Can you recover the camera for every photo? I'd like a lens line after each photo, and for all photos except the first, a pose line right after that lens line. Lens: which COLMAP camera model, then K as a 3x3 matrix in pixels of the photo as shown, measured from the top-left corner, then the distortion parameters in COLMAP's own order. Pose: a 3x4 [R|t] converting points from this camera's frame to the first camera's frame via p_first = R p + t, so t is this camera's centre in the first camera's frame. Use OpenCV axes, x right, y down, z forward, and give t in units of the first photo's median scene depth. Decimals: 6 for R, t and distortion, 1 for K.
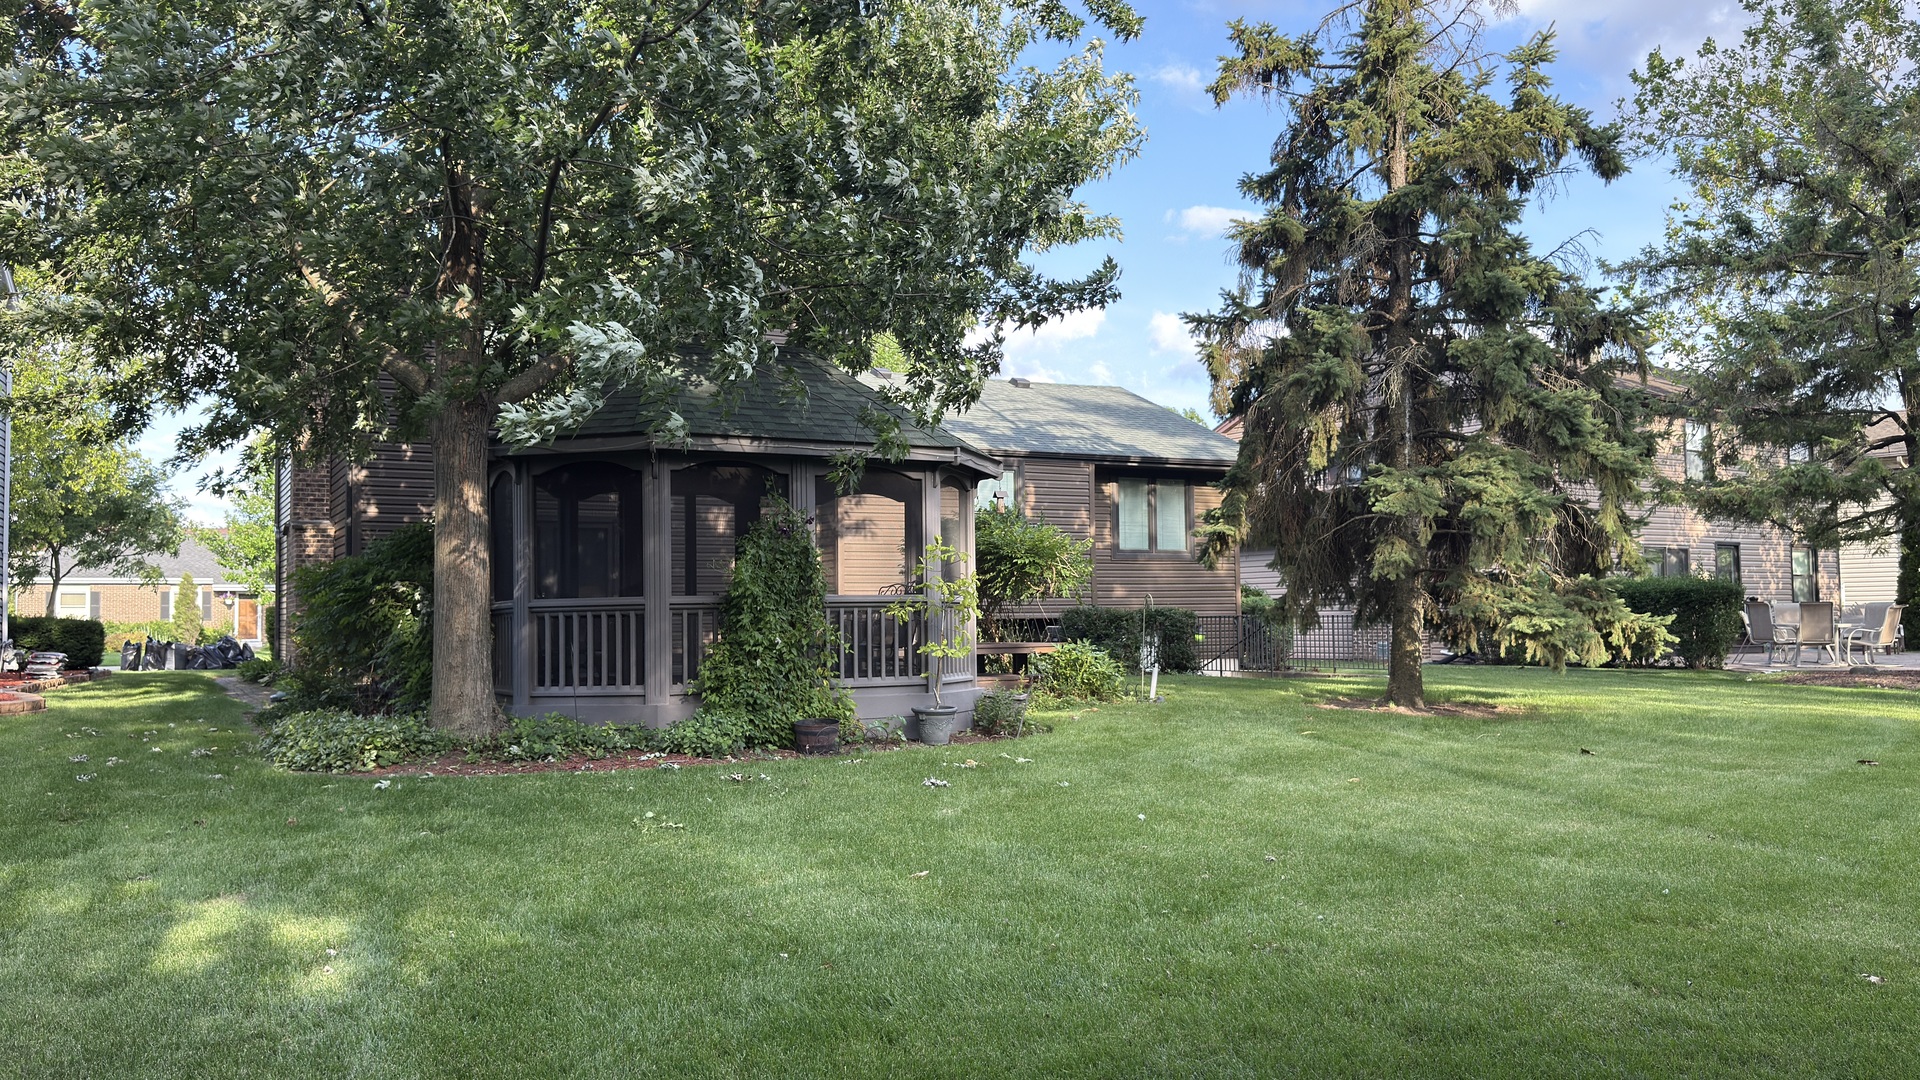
lens RADIAL K [[1467.9, 0, 960.0], [0, 1467.9, 540.0], [0, 0, 1]] dist [0.132468, -0.195275]
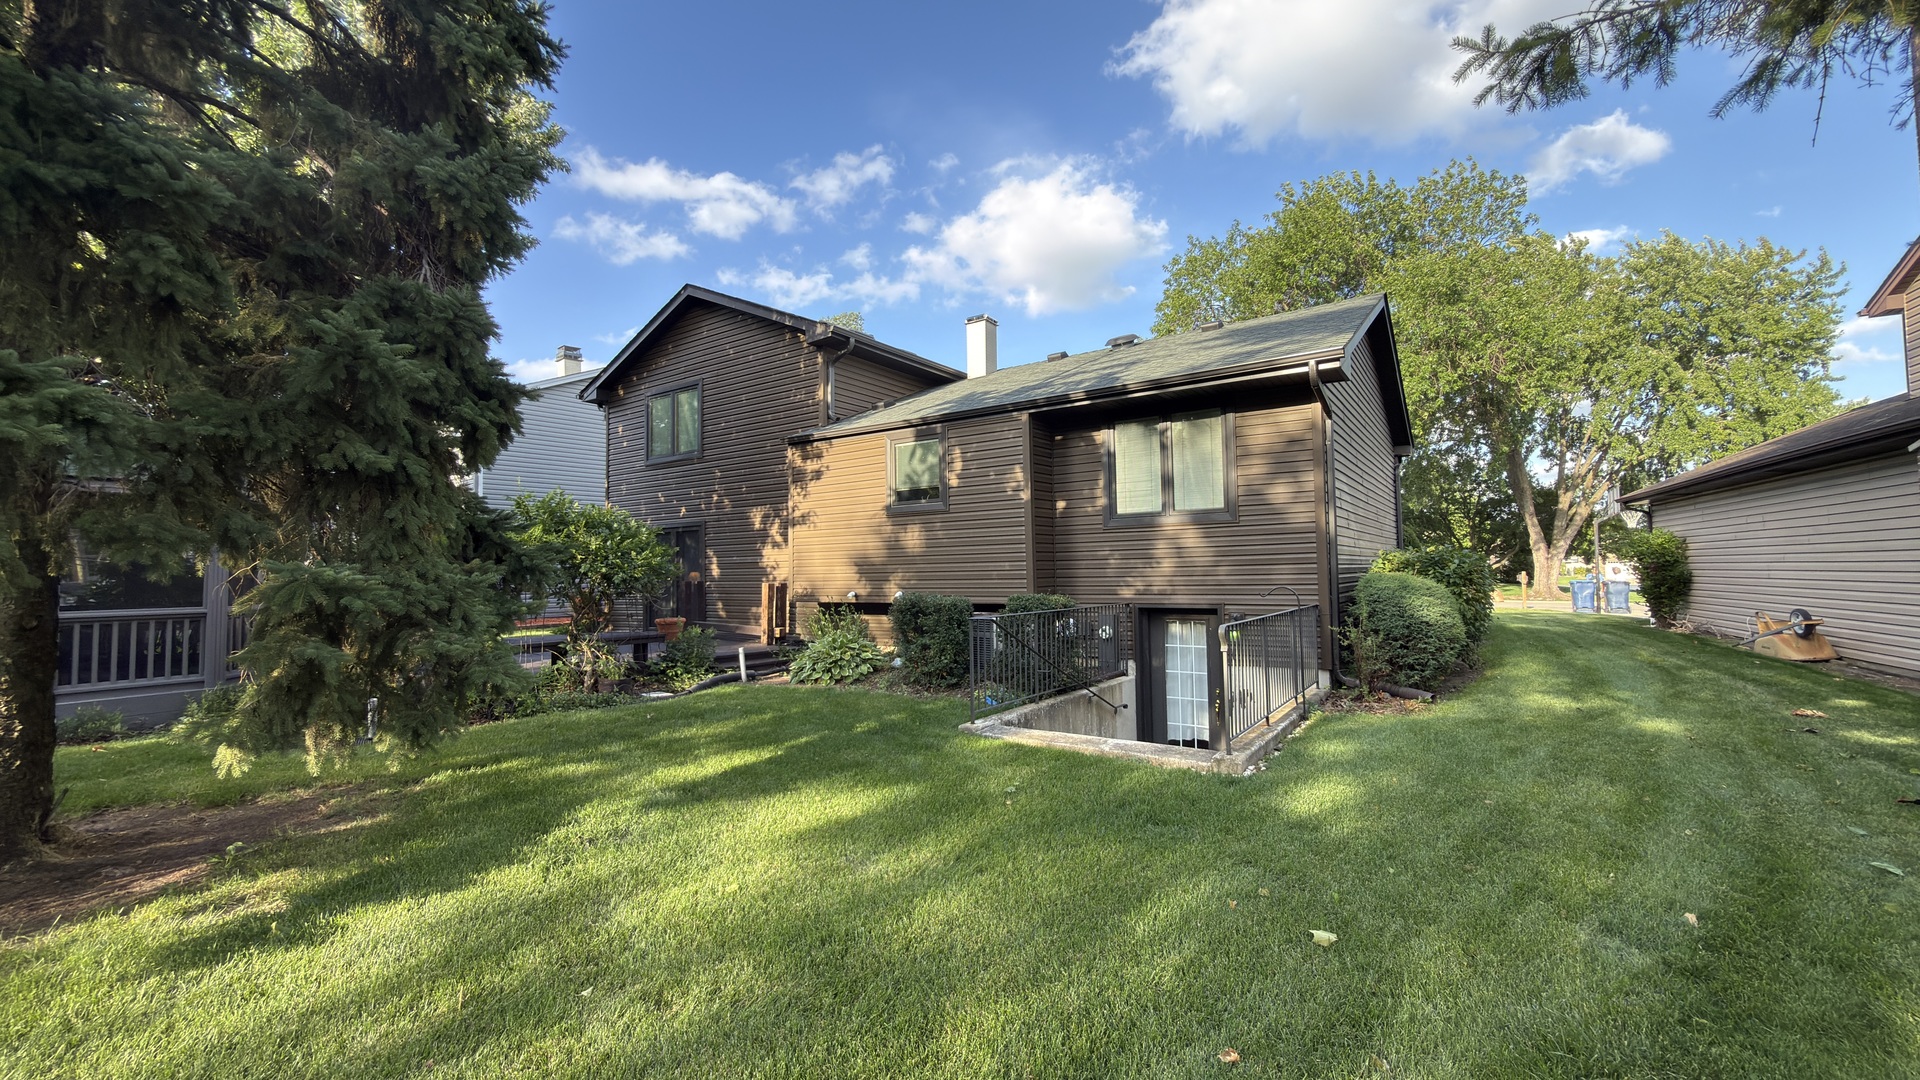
lens RADIAL K [[774.2, 0, 960.0], [0, 774.2, 540.0], [0, 0, 1]] dist [0.000538, 0.000104]
pose [[0.460611, -0.033186, -0.886981, 0.553632], [0.055820, 0.998406, -0.008368, 0.024914], [0.885845, -0.045657, 0.461729, 0.964845]]
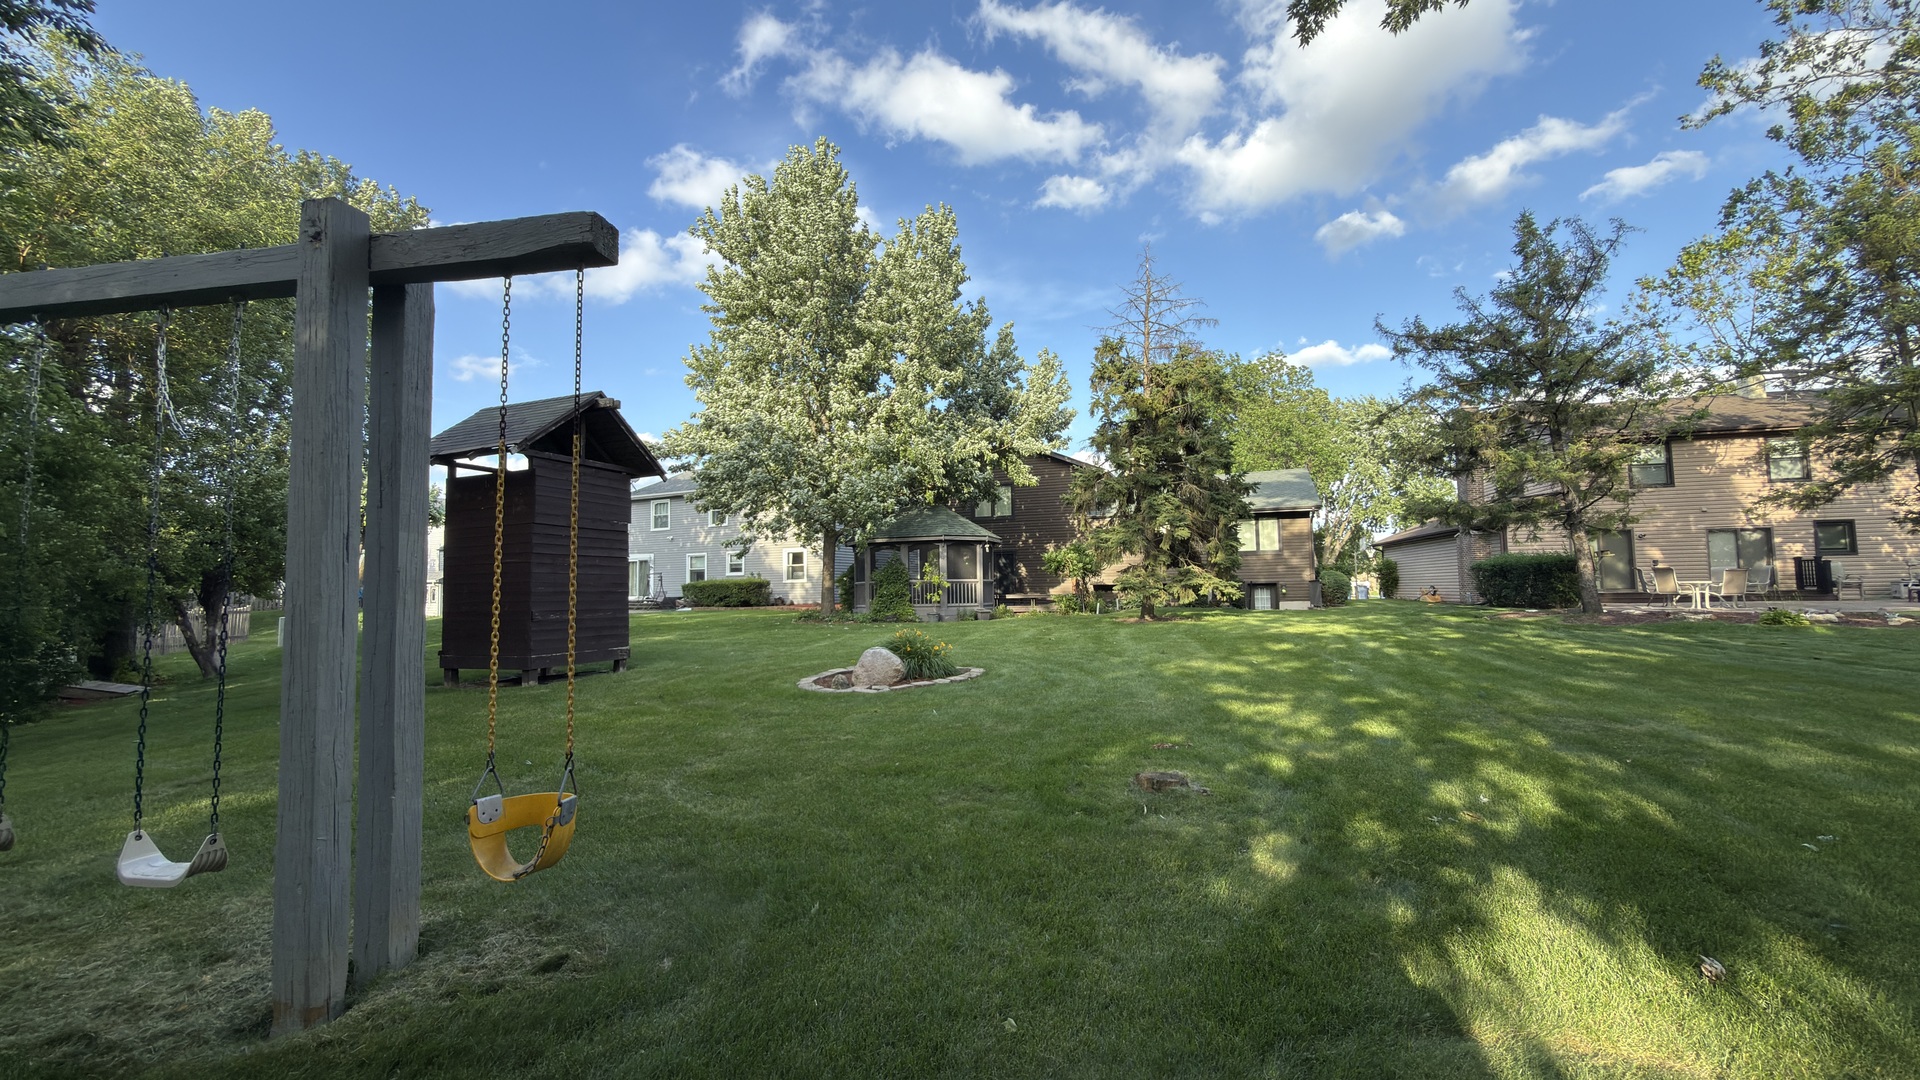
lens RADIAL K [[774.2, 0, 960.0], [0, 774.2, 540.0], [0, 0, 1]] dist [0.000538, 0.000104]
pose [[0.679503, -0.046222, -0.732216, 0.868622], [0.047165, 0.998701, -0.019275, -0.010126], [0.732156, -0.021438, 0.680800, -0.114951]]
